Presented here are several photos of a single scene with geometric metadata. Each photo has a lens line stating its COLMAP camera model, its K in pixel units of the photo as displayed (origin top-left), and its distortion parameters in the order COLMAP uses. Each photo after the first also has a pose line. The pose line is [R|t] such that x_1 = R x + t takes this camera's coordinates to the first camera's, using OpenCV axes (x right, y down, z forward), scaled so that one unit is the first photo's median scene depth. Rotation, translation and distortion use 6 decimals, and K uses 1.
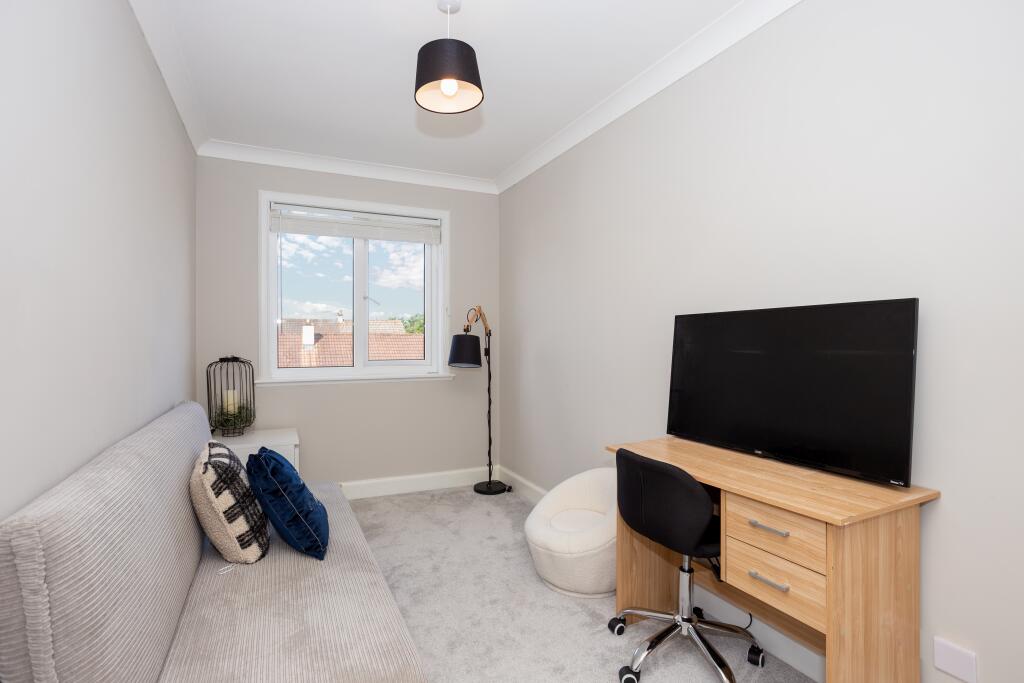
lens RADIAL K [[500.3, 0, 510.7], [0, 500.3, 343.6], [0, 0, 1]] dist [-0.063672, 0.048566]
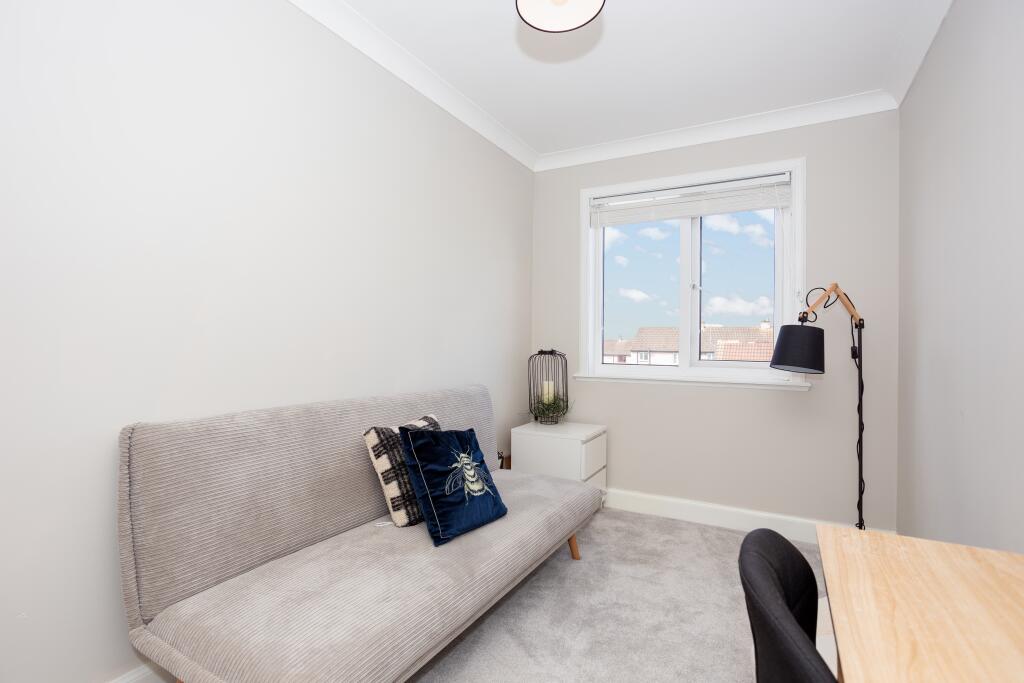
lens RADIAL K [[500.3, 0, 510.7], [0, 500.3, 343.6], [0, 0, 1]] dist [-0.063672, 0.048566]
pose [[0.564012, 0.003371, -0.825759, 0.286940], [-0.020422, 0.999743, -0.009867, 0.026095], [0.825514, 0.022428, 0.563936, 0.319321]]
